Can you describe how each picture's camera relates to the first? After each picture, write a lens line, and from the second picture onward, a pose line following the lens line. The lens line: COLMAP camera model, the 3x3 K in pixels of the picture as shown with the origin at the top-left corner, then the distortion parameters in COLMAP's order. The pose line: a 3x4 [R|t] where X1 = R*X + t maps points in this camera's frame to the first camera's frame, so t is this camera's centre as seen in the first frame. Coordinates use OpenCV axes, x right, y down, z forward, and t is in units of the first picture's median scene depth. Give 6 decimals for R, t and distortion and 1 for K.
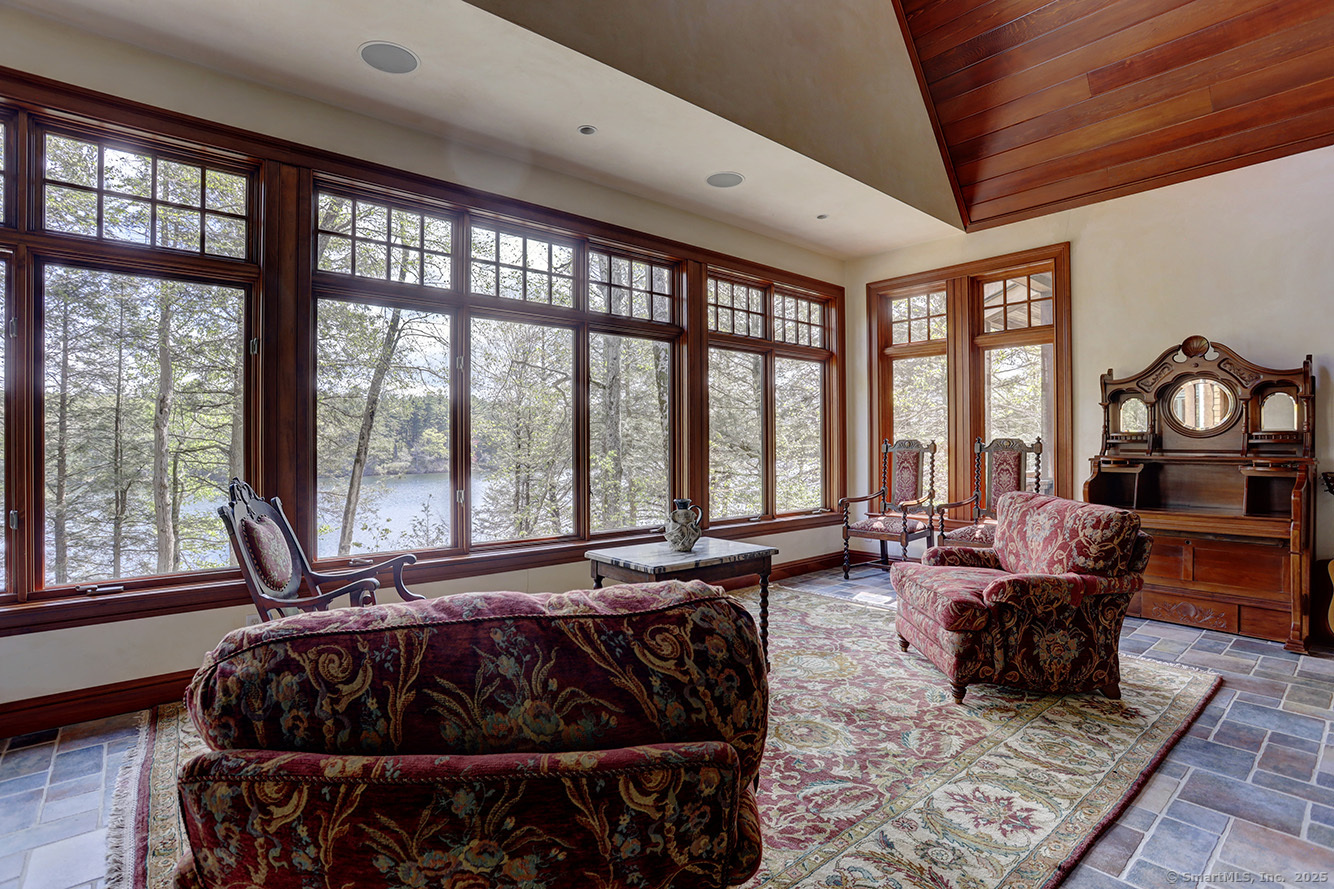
lens RADIAL K [[651.3, 0, 667.0], [0, 651.3, 444.4], [0, 0, 1]] dist [-0.029266, 0.000073]
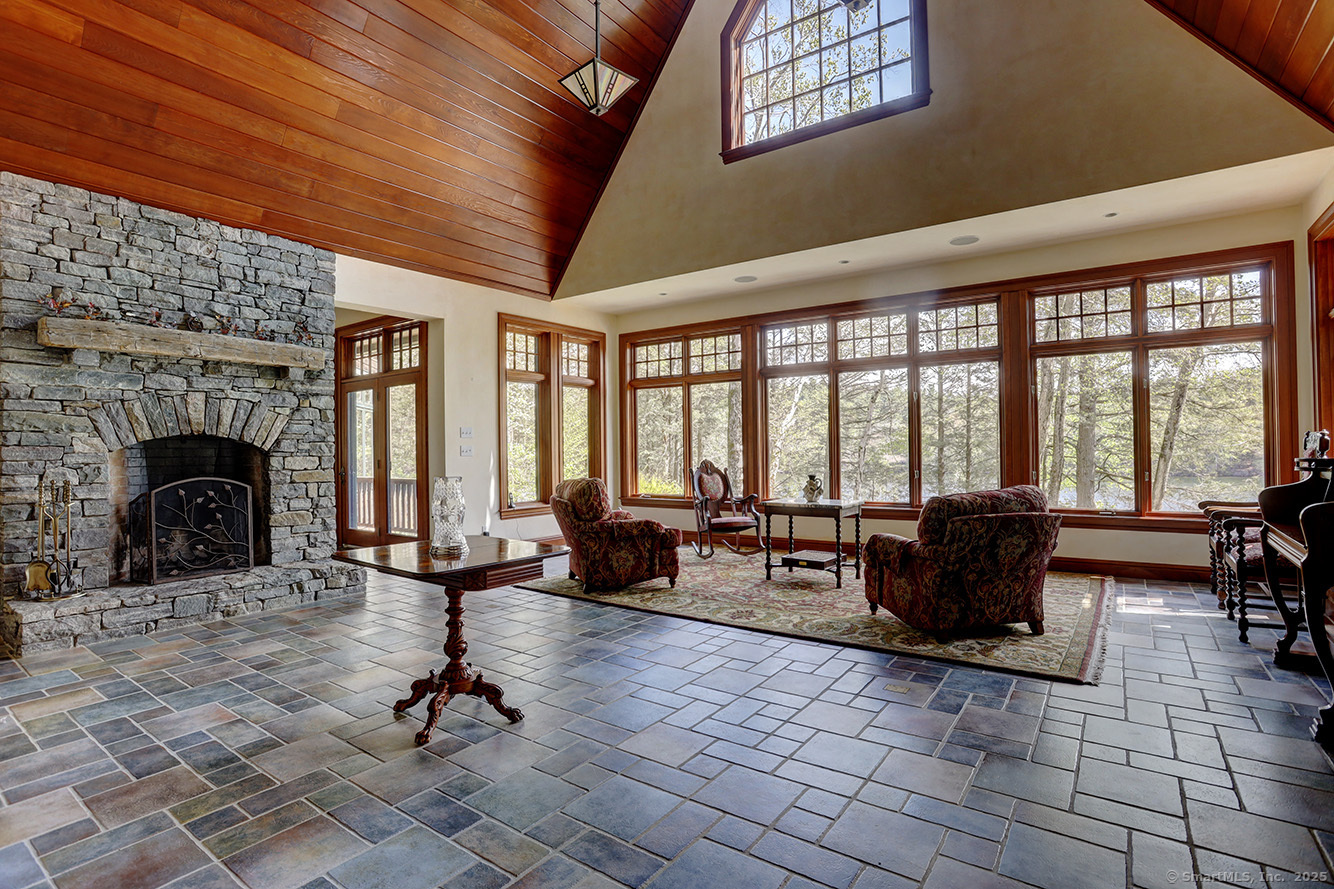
lens RADIAL K [[651.3, 0, 667.6], [0, 651.3, 444.2], [0, 0, 1]] dist [-0.029266, 0.000073]
pose [[0.230875, -0.006194, -0.972964, 1.917832], [0.015026, 0.999883, -0.002800, -0.008014], [0.972867, -0.013973, 0.230941, 0.176255]]
